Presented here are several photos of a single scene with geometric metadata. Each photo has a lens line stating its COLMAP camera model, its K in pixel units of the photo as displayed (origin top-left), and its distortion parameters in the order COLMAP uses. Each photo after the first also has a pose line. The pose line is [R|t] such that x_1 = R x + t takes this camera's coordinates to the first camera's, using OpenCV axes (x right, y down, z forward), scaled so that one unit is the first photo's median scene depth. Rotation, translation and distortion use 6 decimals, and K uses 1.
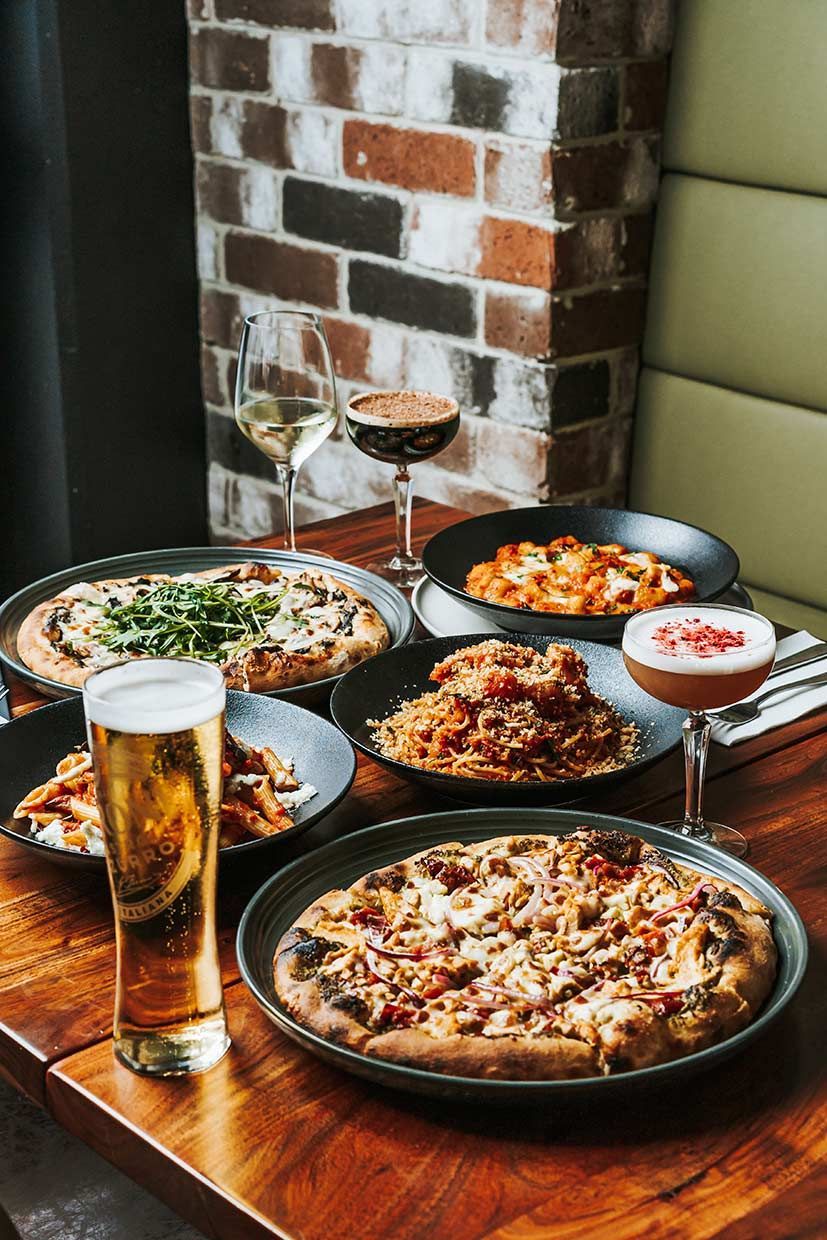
lens RADIAL K [[2060.6, 0, 413.5], [0, 2060.6, 620.0], [0, 0, 1]] dist [-0.020071, -0.056034]
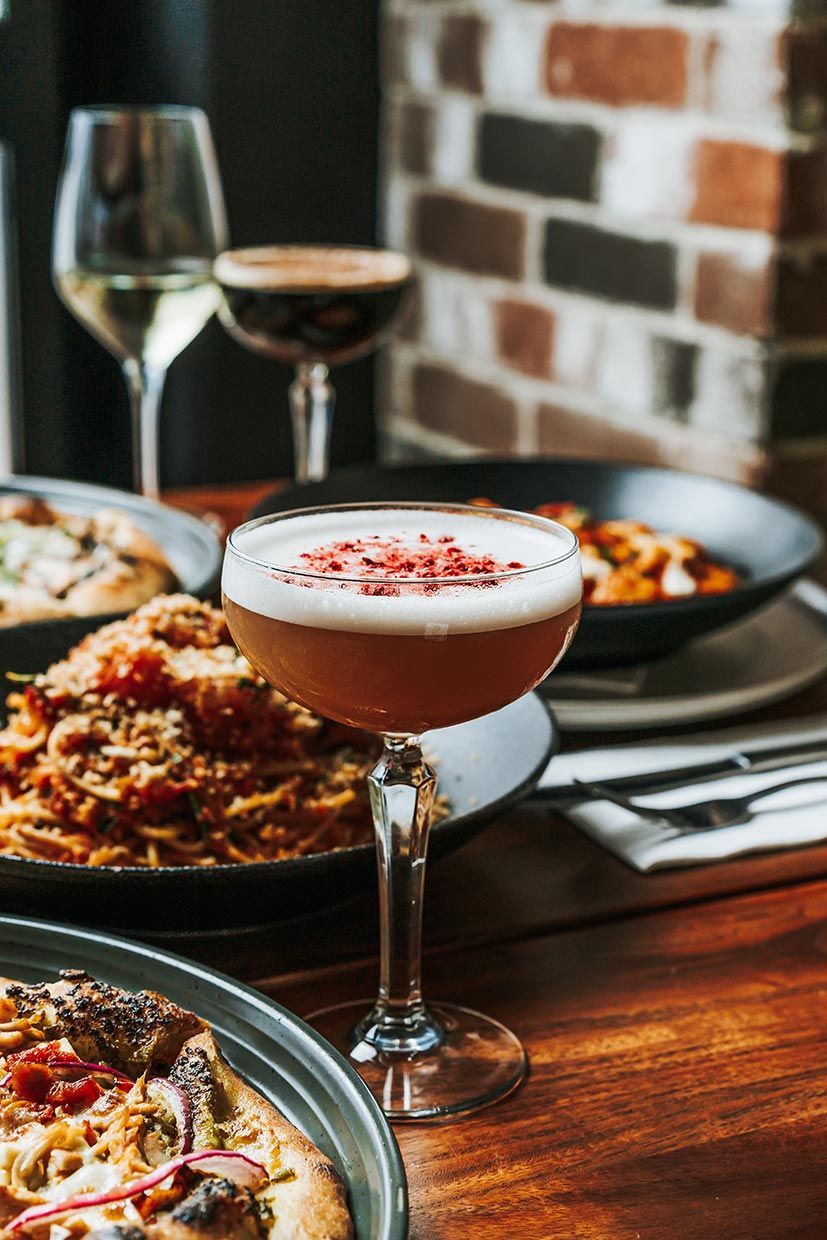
lens RADIAL K [[2060.6, 0, 413.5], [0, 2060.6, 620.0], [0, 0, 1]] dist [-0.020071, -0.056034]
pose [[0.962643, 0.094513, -0.253745, 0.200655], [-0.115698, 0.990824, -0.069875, 0.039758], [0.244812, 0.096622, 0.964744, 0.477295]]
